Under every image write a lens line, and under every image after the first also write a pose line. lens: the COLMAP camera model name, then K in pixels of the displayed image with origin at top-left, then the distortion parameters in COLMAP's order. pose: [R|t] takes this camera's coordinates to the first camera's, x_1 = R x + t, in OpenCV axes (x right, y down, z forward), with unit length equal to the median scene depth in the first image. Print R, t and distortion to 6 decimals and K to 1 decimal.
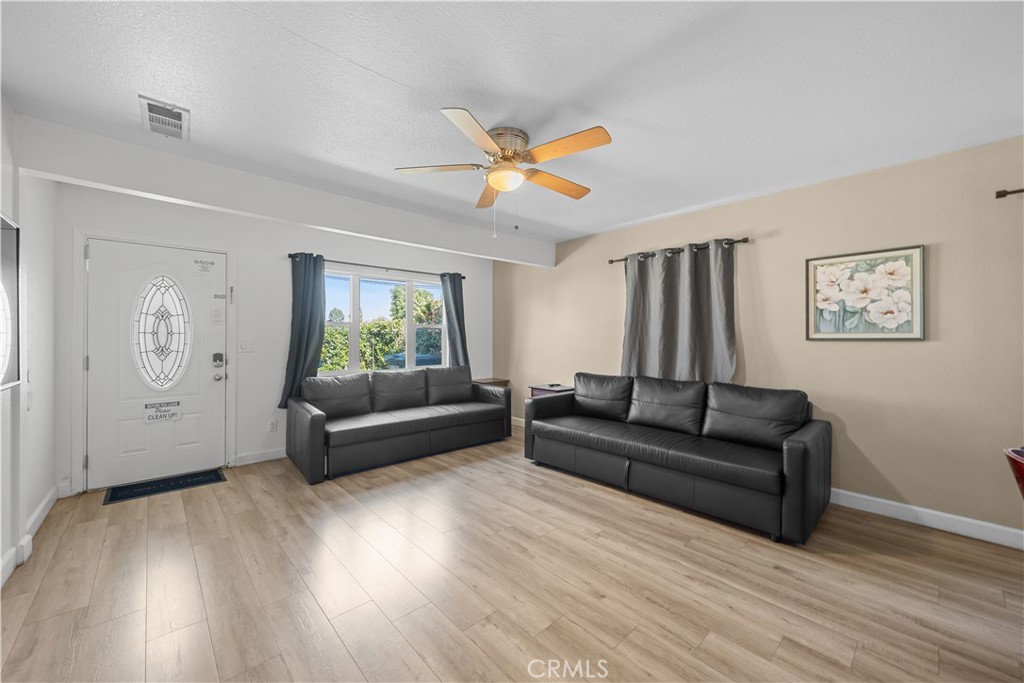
lens RADIAL K [[397.8, 0, 514.2], [0, 397.8, 343.1], [0, 0, 1]] dist [-0.000146, 0.000899]
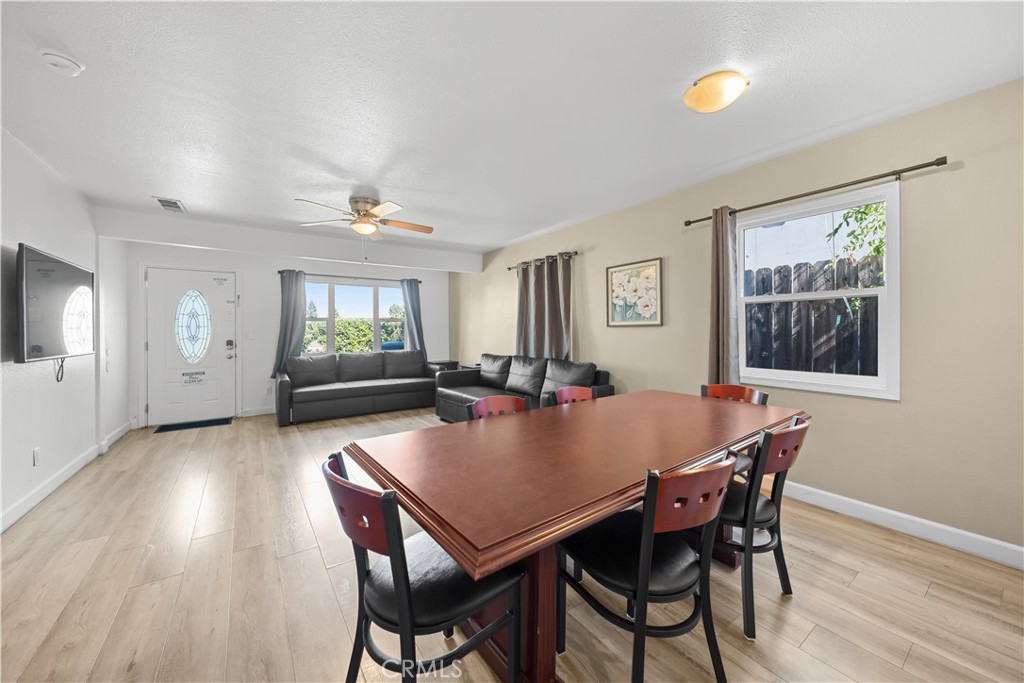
lens RADIAL K [[378.6, 0, 510.6], [0, 378.6, 333.3], [0, 0, 1]] dist [0.001420, -0.000938]
pose [[0.992458, -0.008507, -0.122289, 0.482116], [0.008002, 0.999957, -0.004618, 0.015847], [0.122323, 0.003605, 0.992484, -0.281224]]
